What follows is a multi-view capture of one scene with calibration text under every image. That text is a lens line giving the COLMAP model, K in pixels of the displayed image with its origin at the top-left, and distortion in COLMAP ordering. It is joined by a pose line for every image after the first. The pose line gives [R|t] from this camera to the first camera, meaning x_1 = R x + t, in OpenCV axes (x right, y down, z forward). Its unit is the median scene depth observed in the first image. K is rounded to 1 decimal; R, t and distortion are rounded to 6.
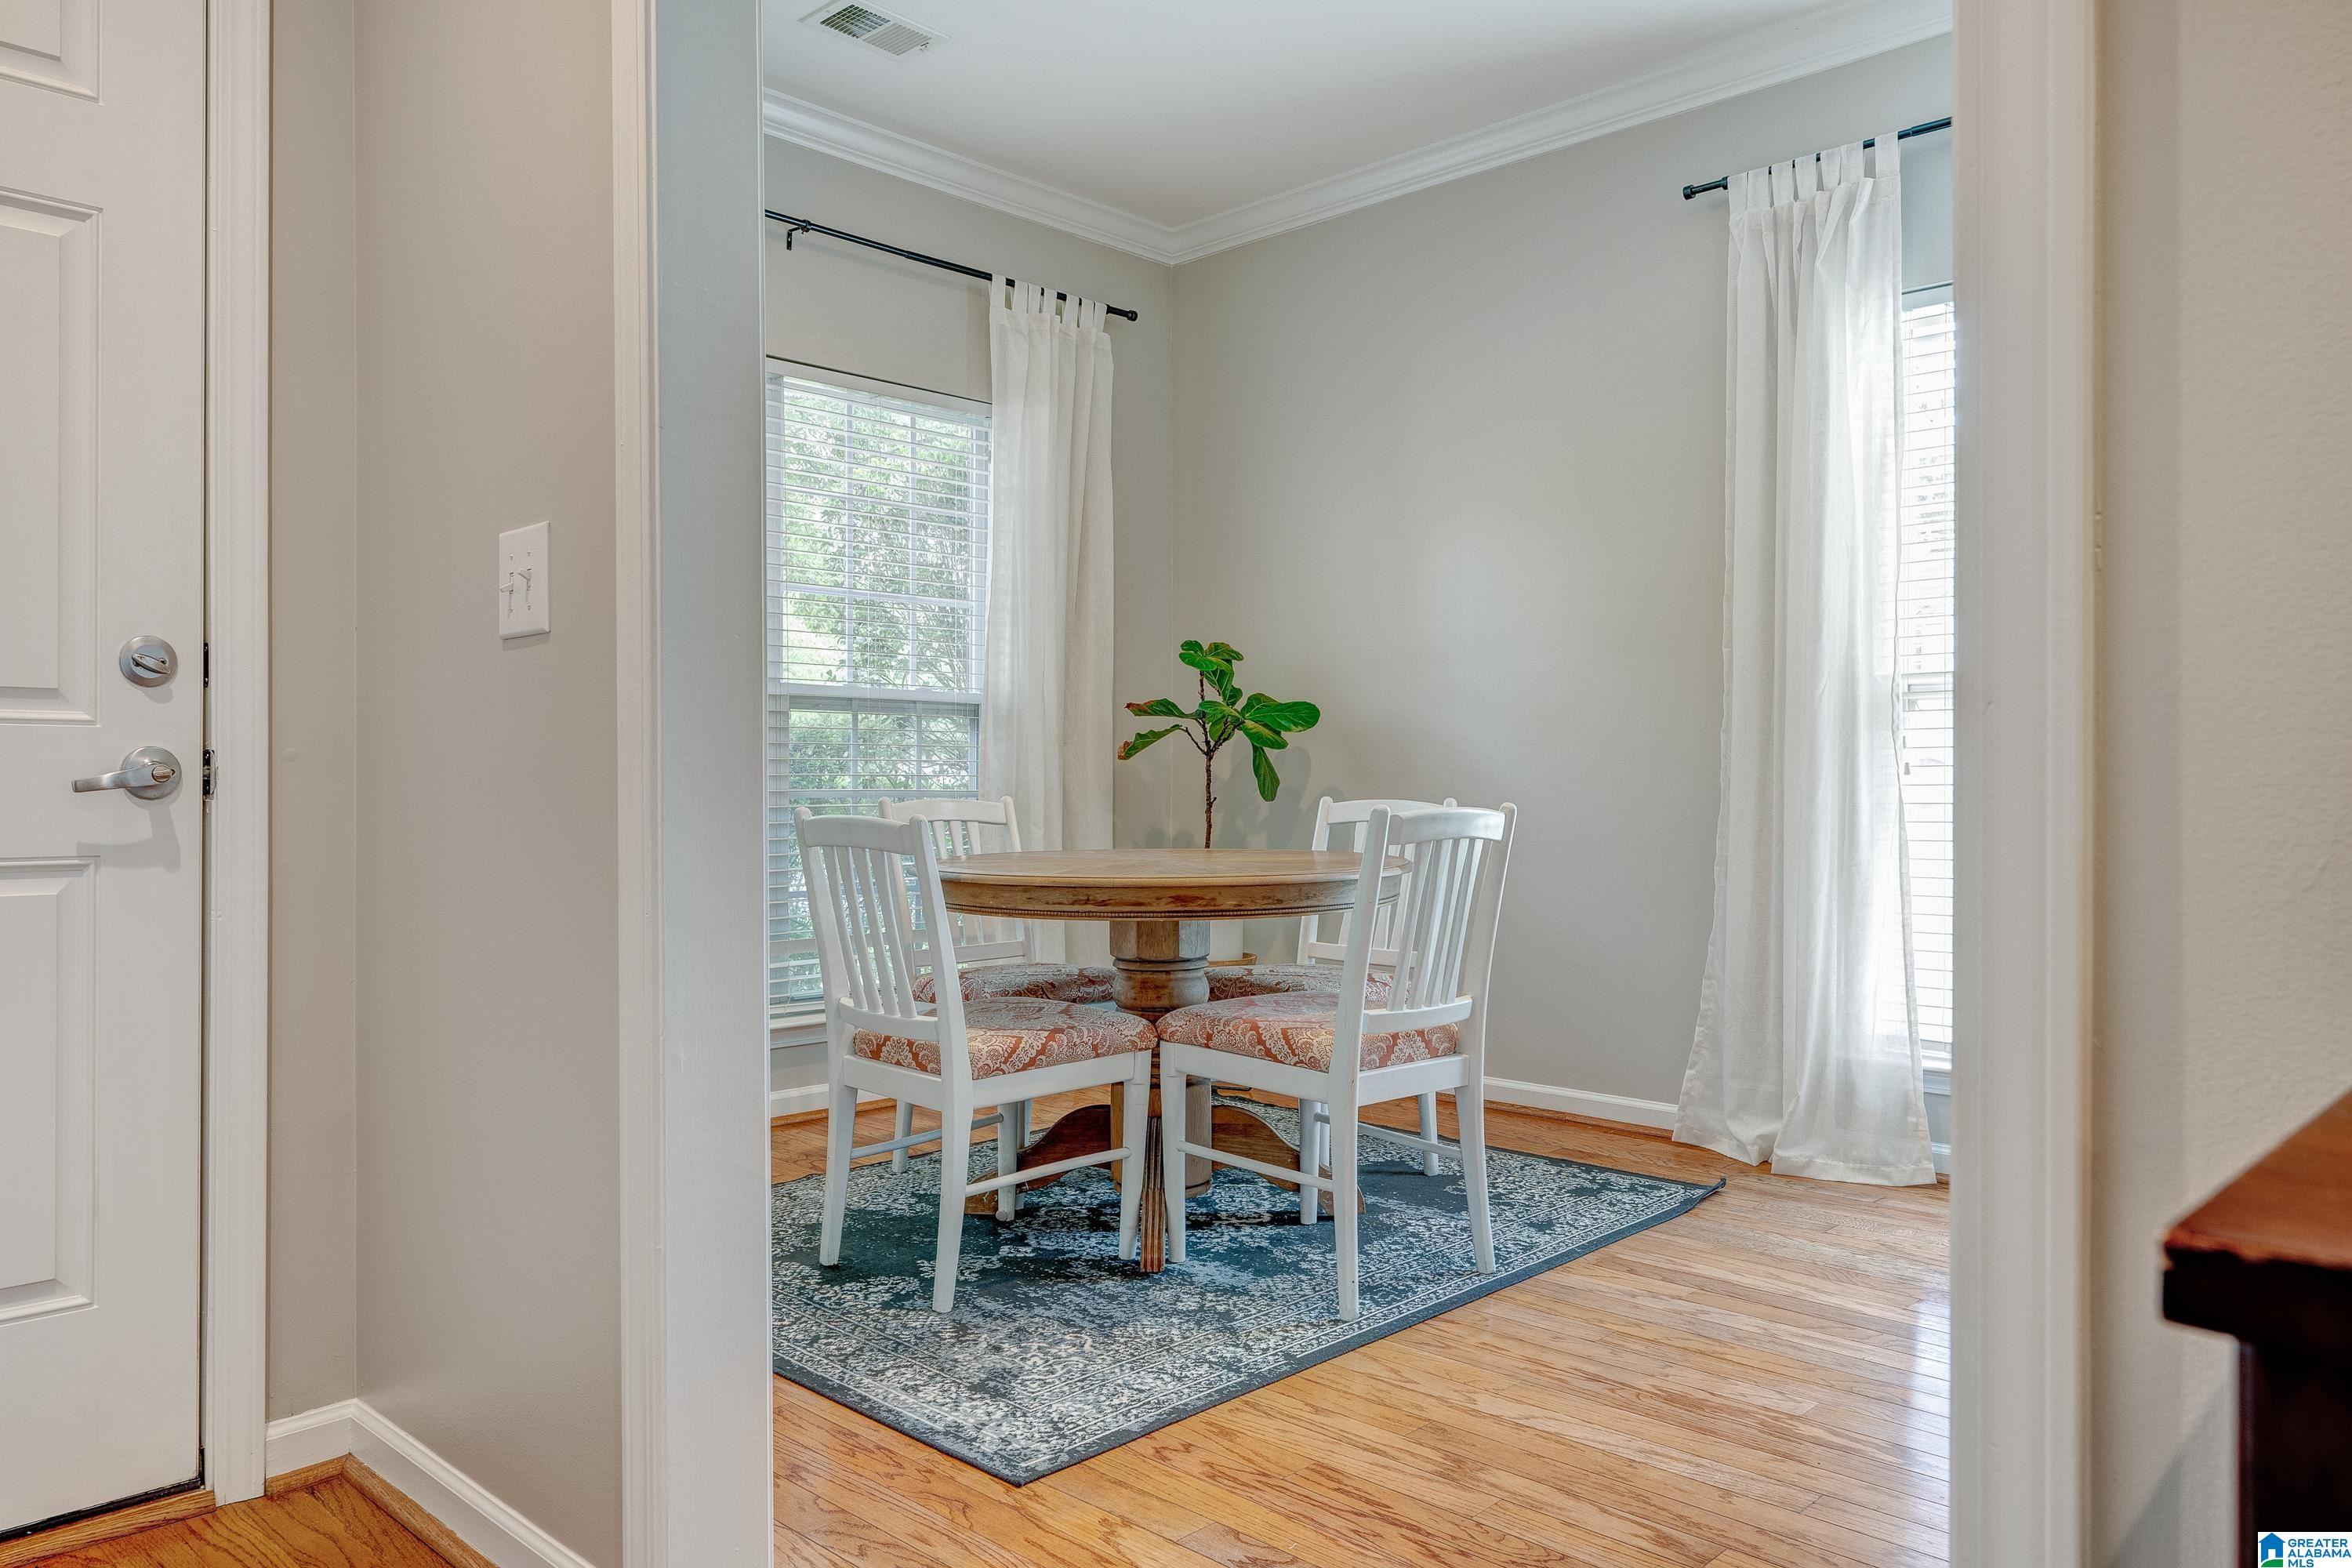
lens RADIAL K [[1635.1, 0, 1179.7], [0, 1635.1, 770.6], [0, 0, 1]] dist [0.006107, 0.000637]
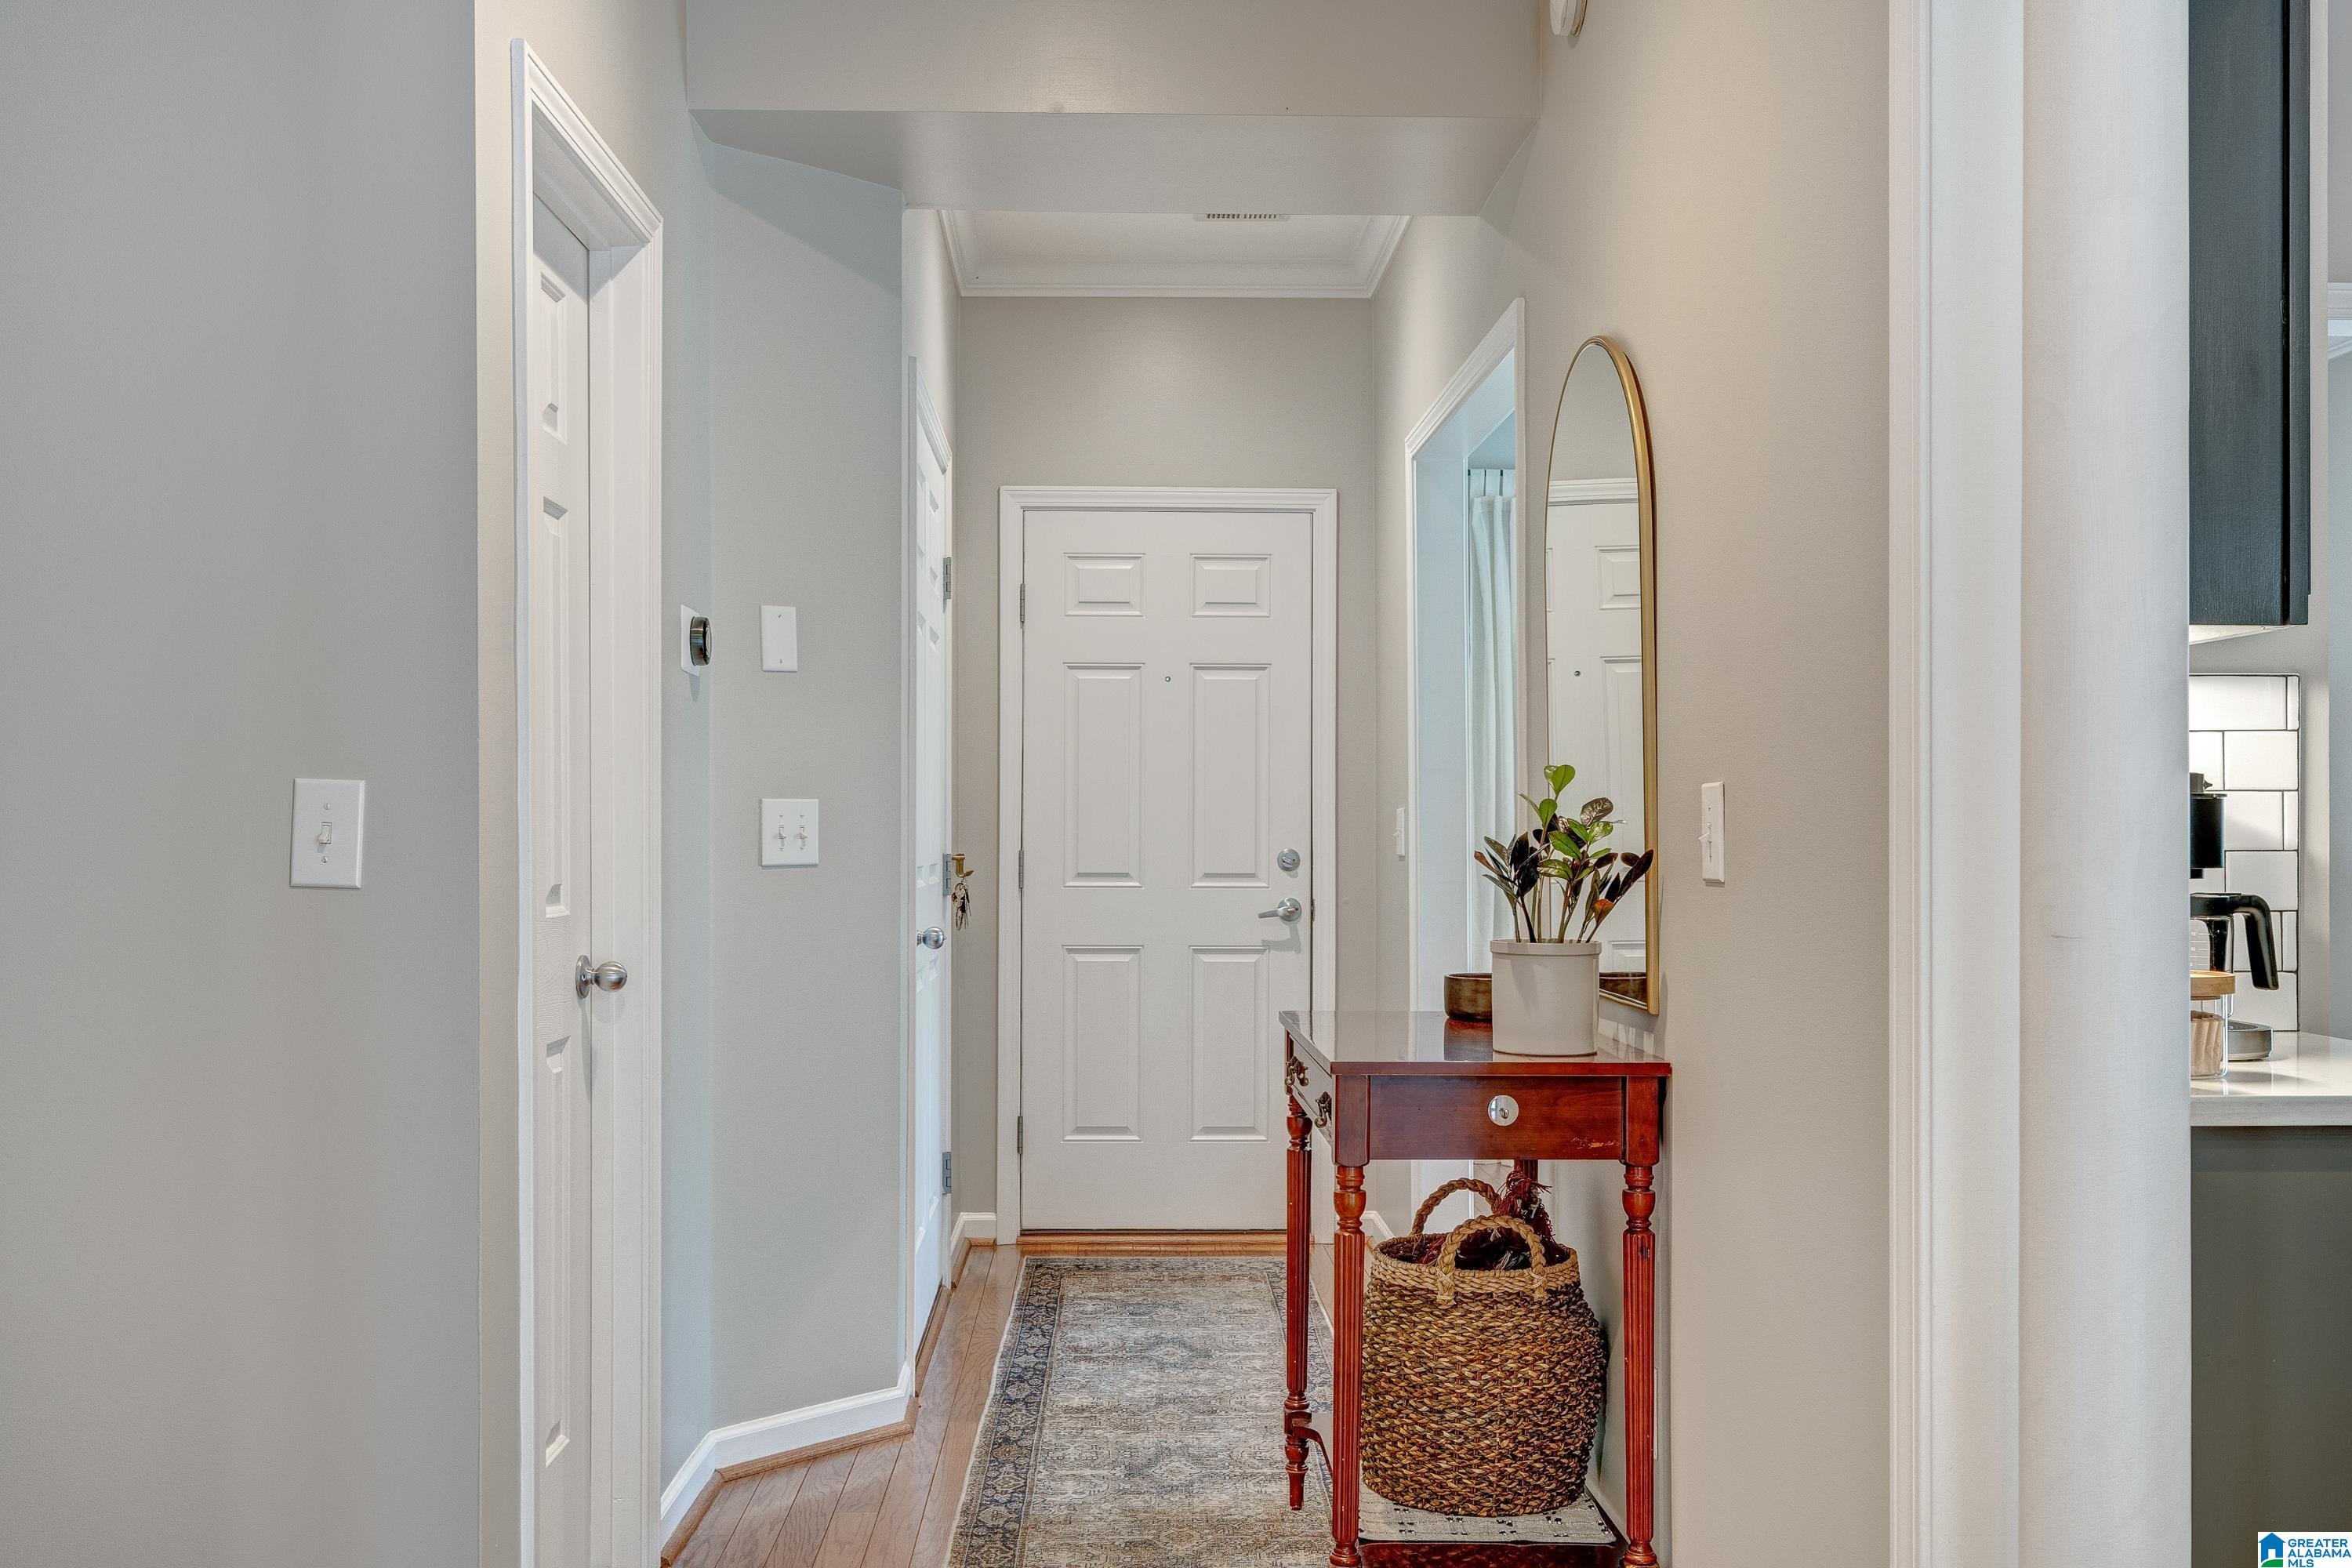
lens RADIAL K [[2052.0, 0, 1176.2], [0, 2052.0, 819.0], [0, 0, 1]] dist [-0.000018, -0.000280]
pose [[0.714168, -0.007849, -0.699930, 0.787315], [0.002659, 0.999960, -0.008501, -0.063294], [0.699969, 0.004210, 0.714161, -0.715496]]
